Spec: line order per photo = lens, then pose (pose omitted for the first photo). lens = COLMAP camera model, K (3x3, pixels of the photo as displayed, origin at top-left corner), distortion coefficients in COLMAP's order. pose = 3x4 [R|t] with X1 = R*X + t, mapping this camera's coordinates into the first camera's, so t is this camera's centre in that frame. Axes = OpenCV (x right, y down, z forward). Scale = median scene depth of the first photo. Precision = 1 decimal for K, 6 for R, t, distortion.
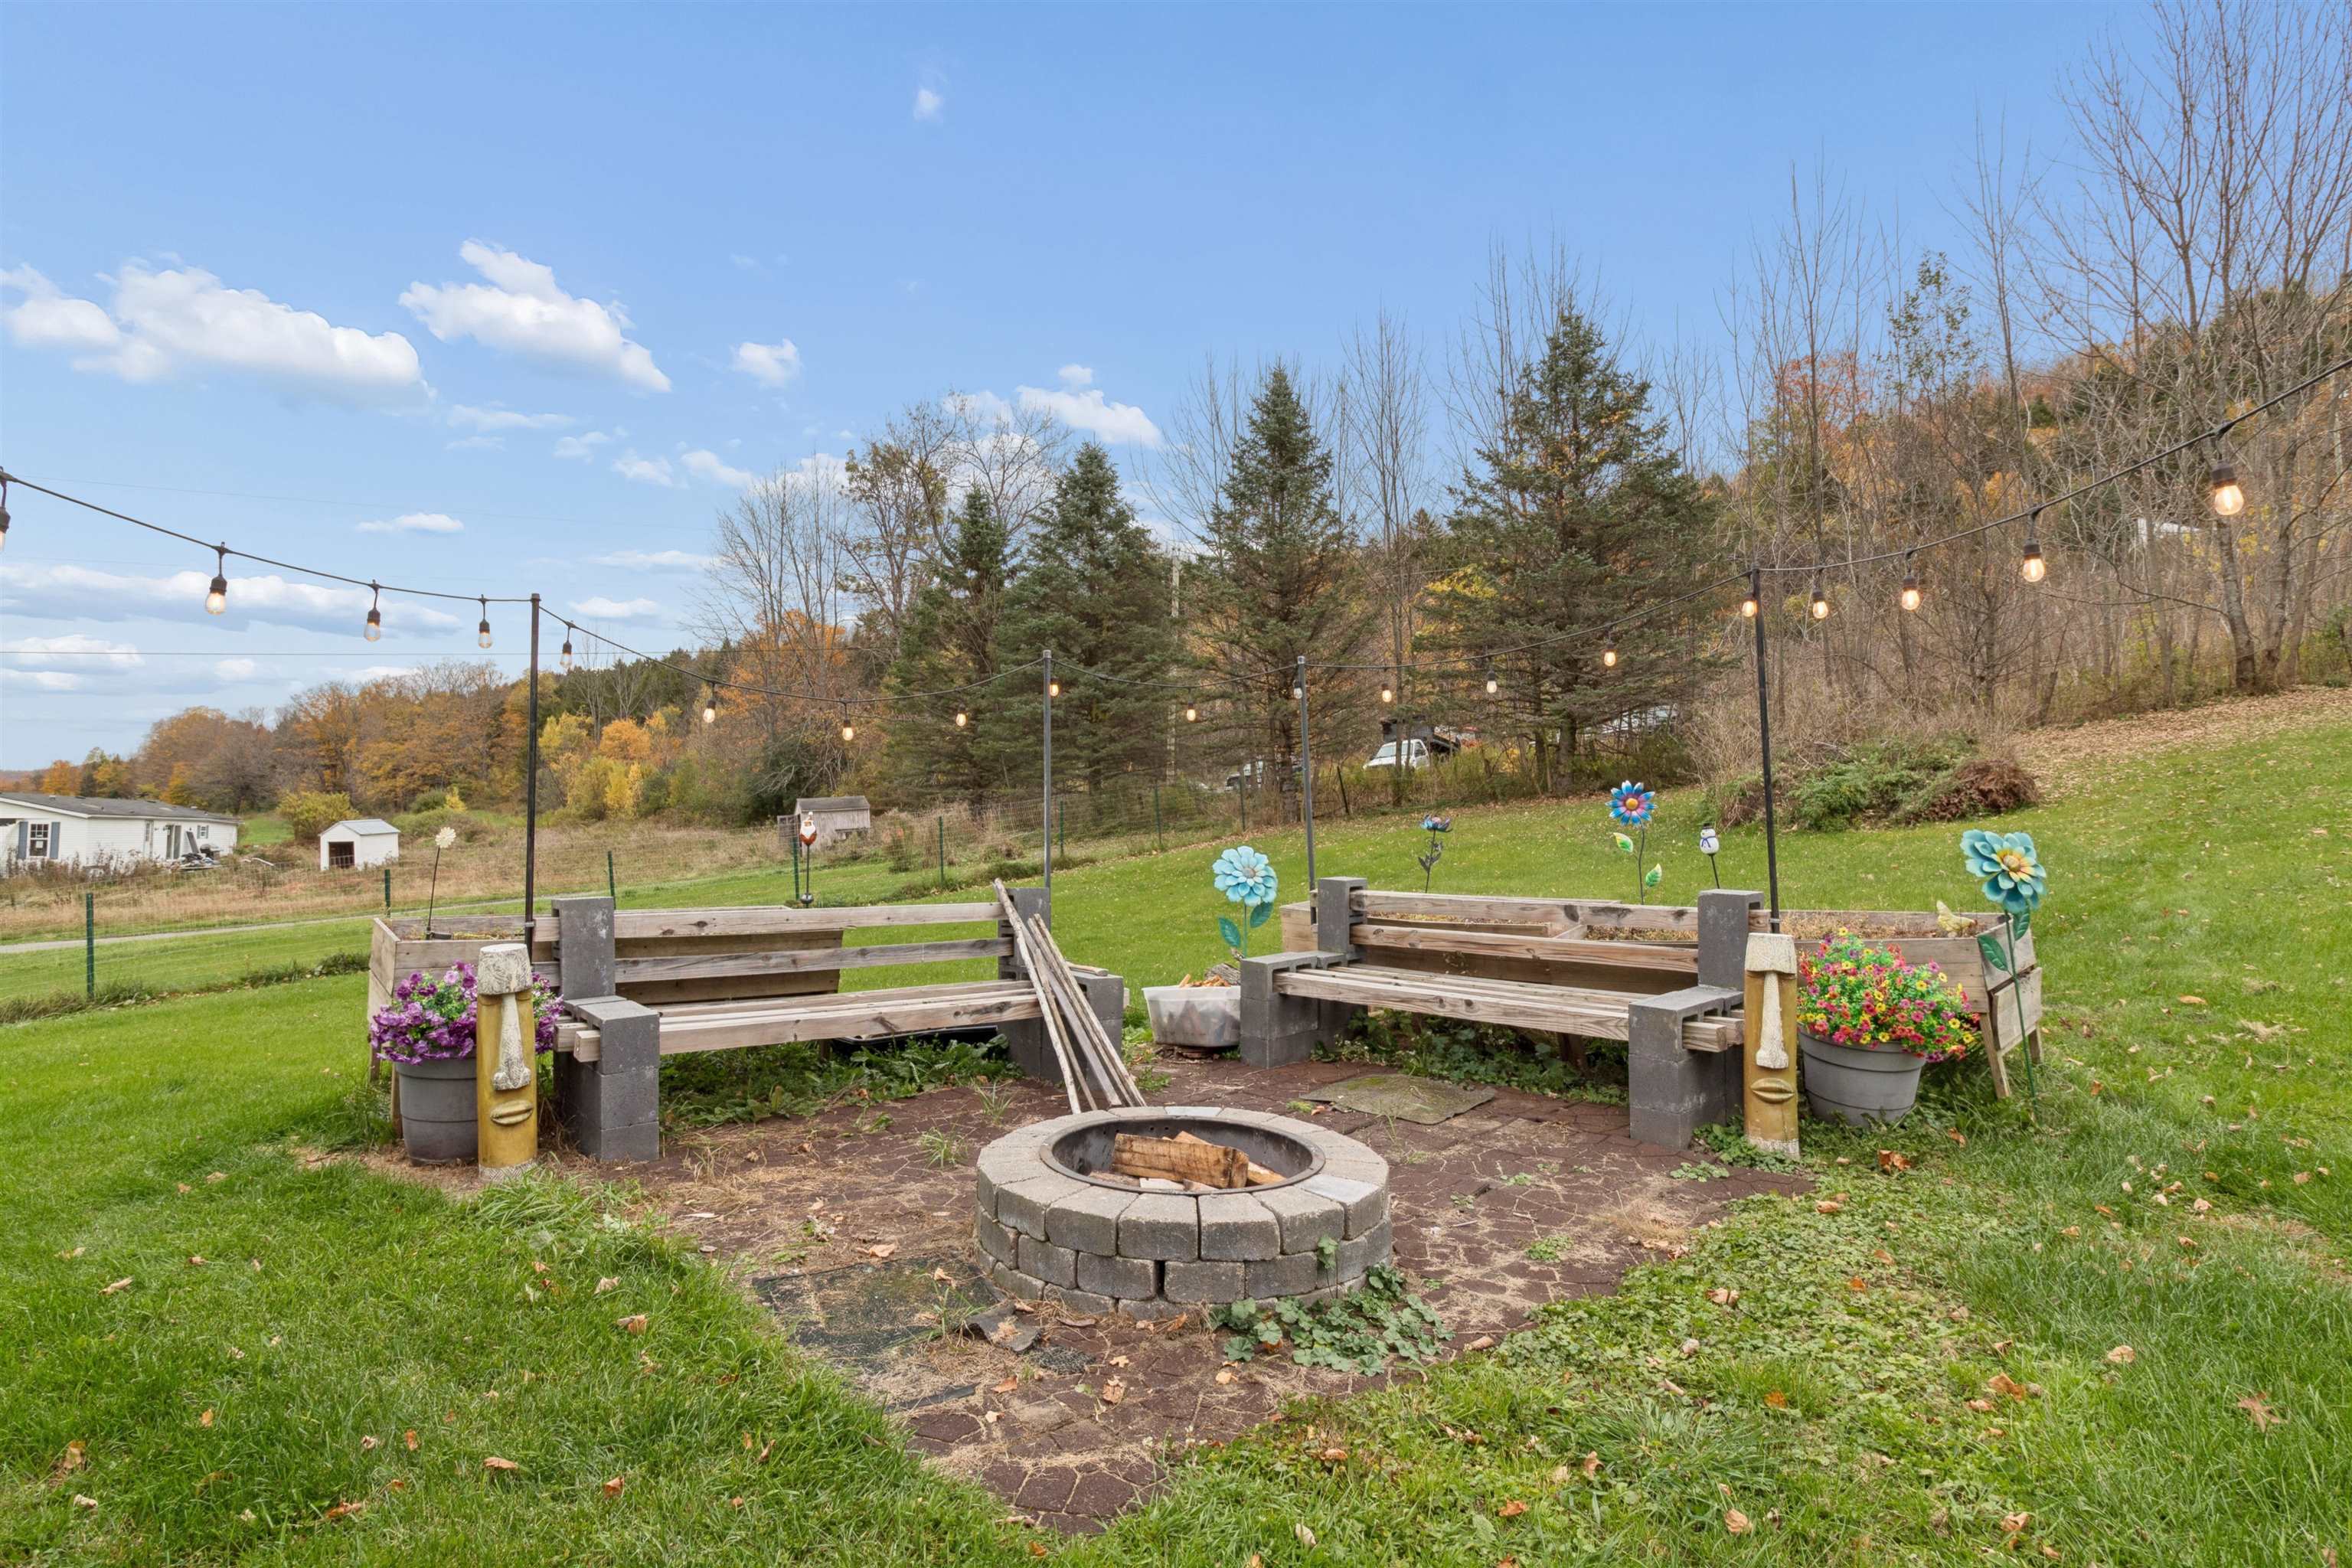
lens RADIAL K [[1184.0, 0, 1160.3], [0, 1184.0, 769.0], [0, 0, 1]] dist [0.000079, -0.001128]
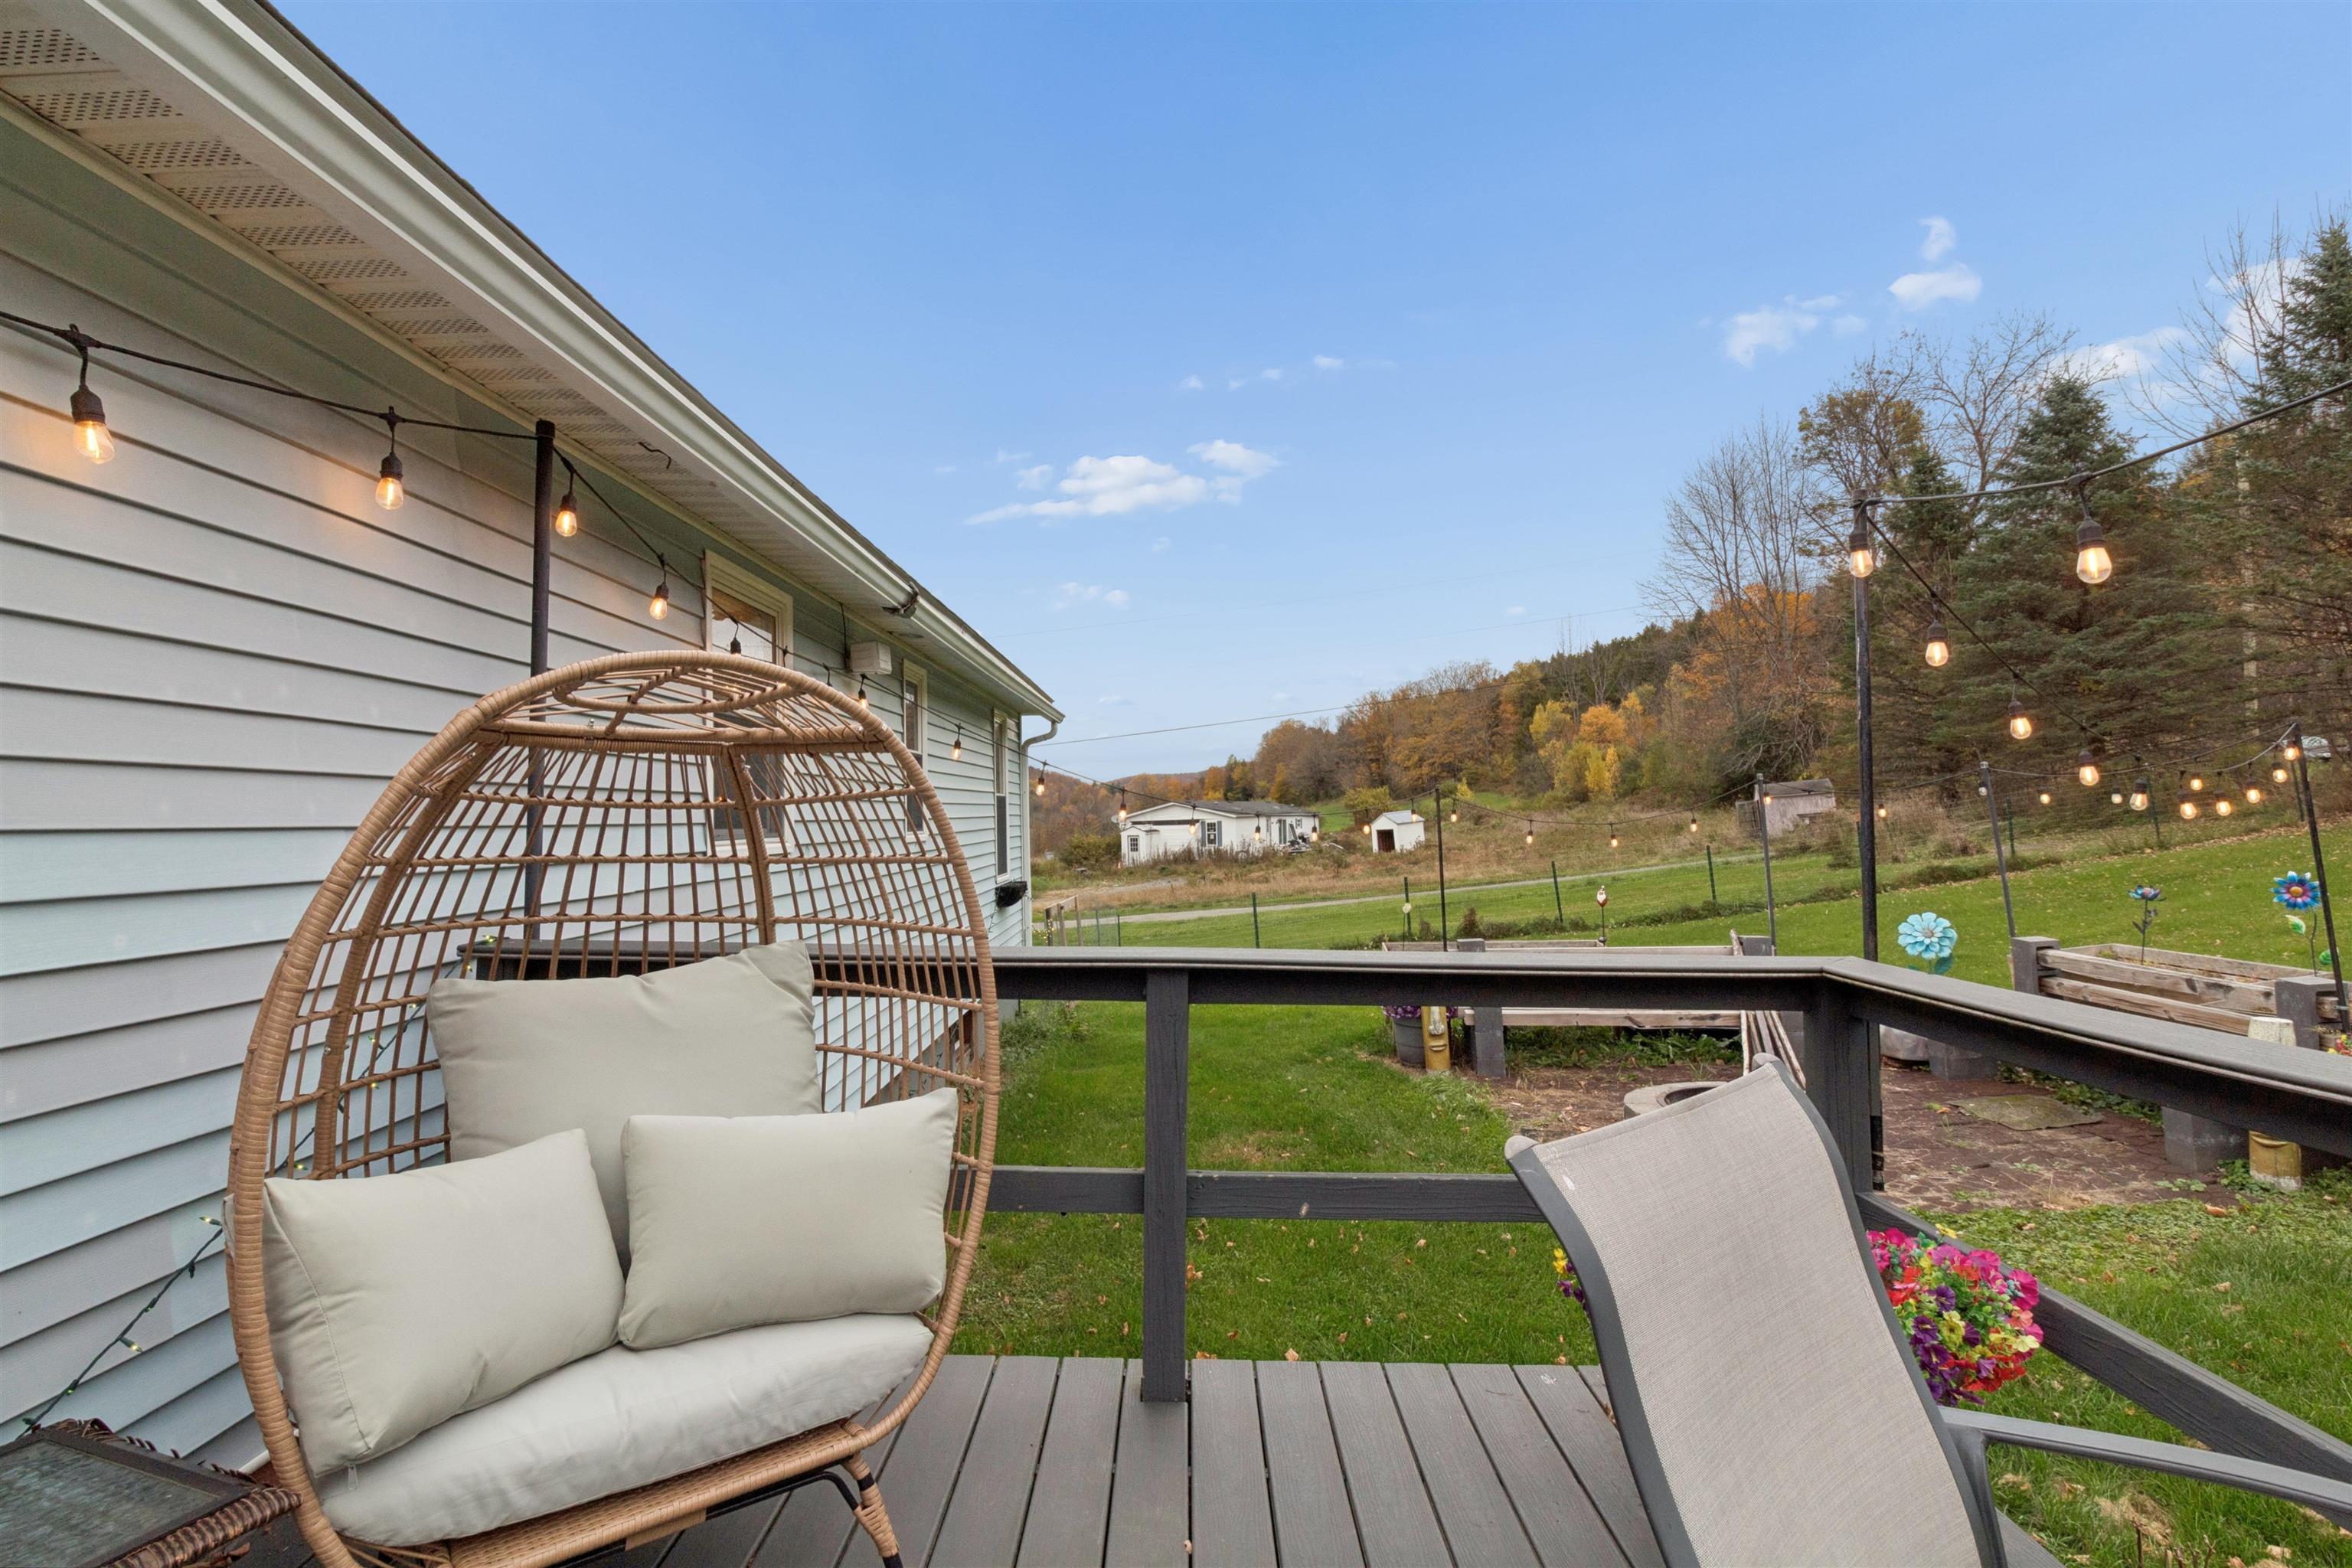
lens RADIAL K [[1184.0, 0, 1160.3], [0, 1184.0, 769.0], [0, 0, 1]] dist [0.000079, -0.001128]
pose [[0.700251, -0.052624, -0.711954, 0.047188], [0.072004, 0.997400, -0.002902, -0.017266], [0.710256, -0.049231, 0.702220, -0.060486]]
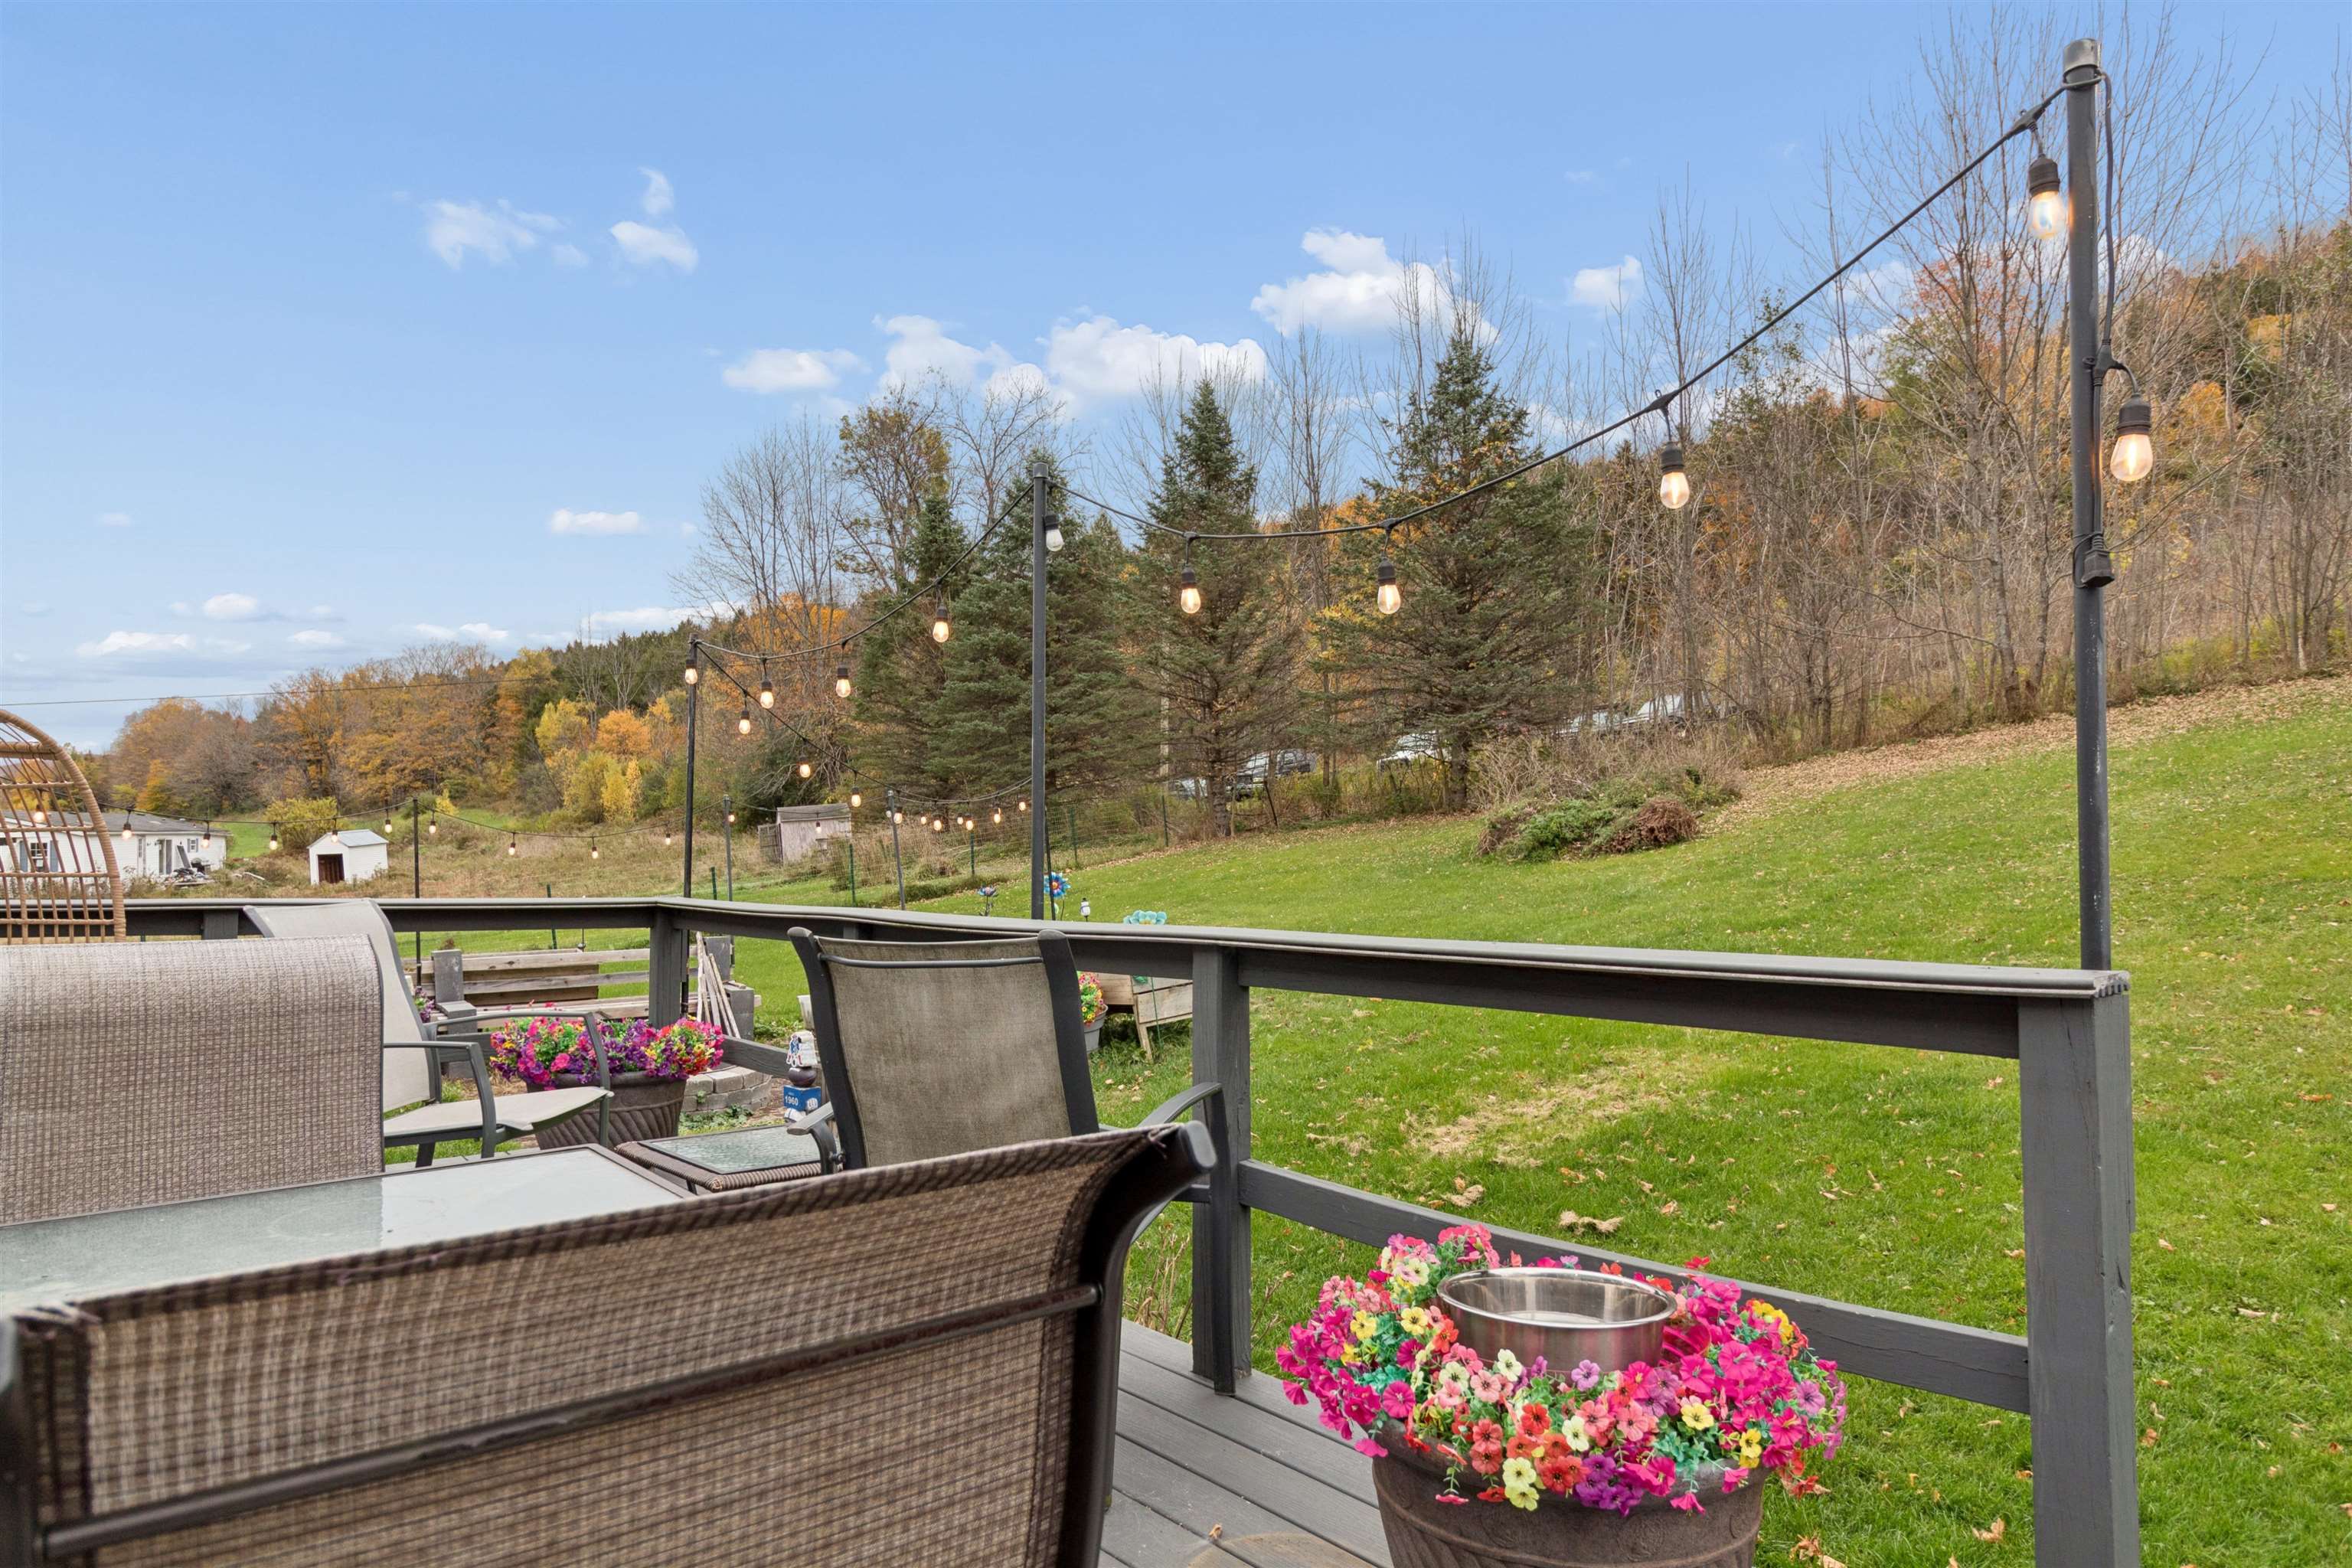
lens RADIAL K [[1423.5, 0, 1168.5], [0, 1423.5, 802.7], [0, 0, 1]] dist [-0.001491, 0.001801]
pose [[0.997266, -0.015980, -0.072148, 0.074287], [0.019176, 0.998855, 0.043820, -0.018314], [0.071365, -0.045084, 0.996431, -0.105742]]
